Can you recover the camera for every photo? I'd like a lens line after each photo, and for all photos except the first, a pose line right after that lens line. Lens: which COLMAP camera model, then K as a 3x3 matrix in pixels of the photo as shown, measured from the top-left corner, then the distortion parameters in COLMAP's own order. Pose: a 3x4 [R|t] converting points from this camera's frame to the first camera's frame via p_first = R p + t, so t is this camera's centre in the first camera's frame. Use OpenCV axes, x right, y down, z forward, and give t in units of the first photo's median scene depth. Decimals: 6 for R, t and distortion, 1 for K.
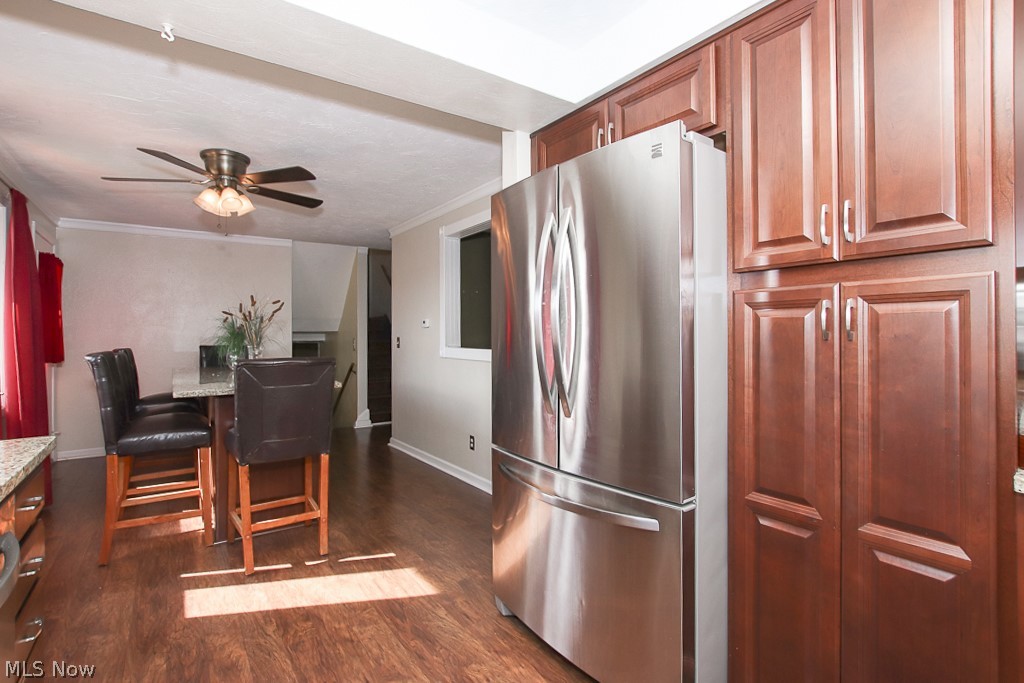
lens RADIAL K [[478.0, 0, 511.9], [0, 478.0, 337.6], [0, 0, 1]] dist [-0.013165, 0.000740]
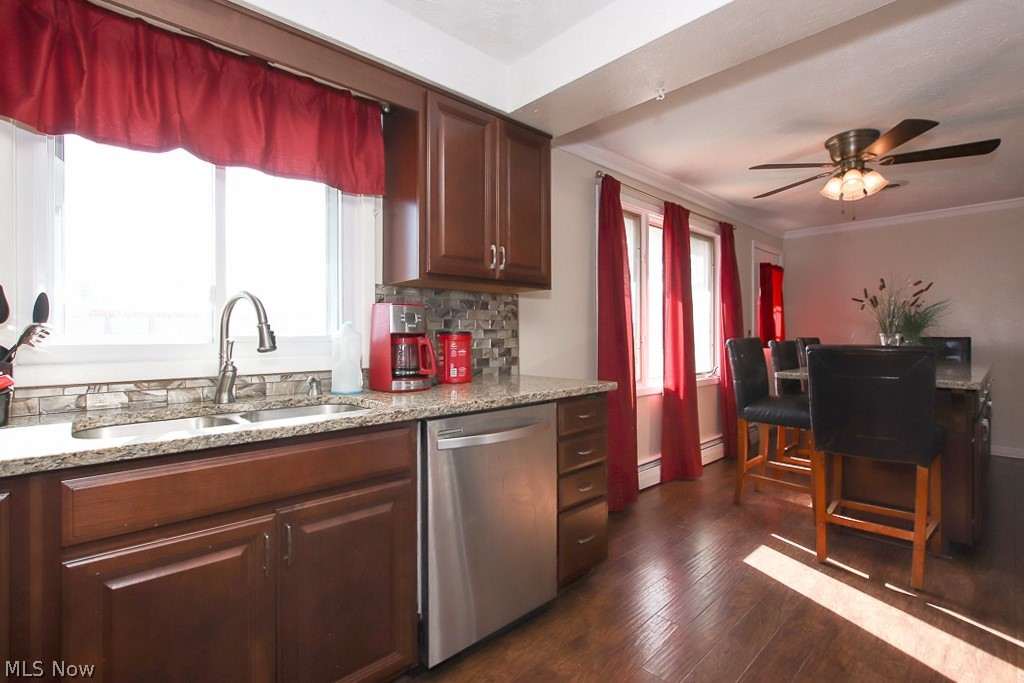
lens RADIAL K [[478.0, 0, 512.2], [0, 478.0, 339.8], [0, 0, 1]] dist [-0.013165, 0.000740]
pose [[0.142124, 0.013661, -0.989755, 0.319622], [-0.001036, 0.999906, 0.013652, 0.021665], [0.989848, -0.000915, 0.142125, 0.214675]]
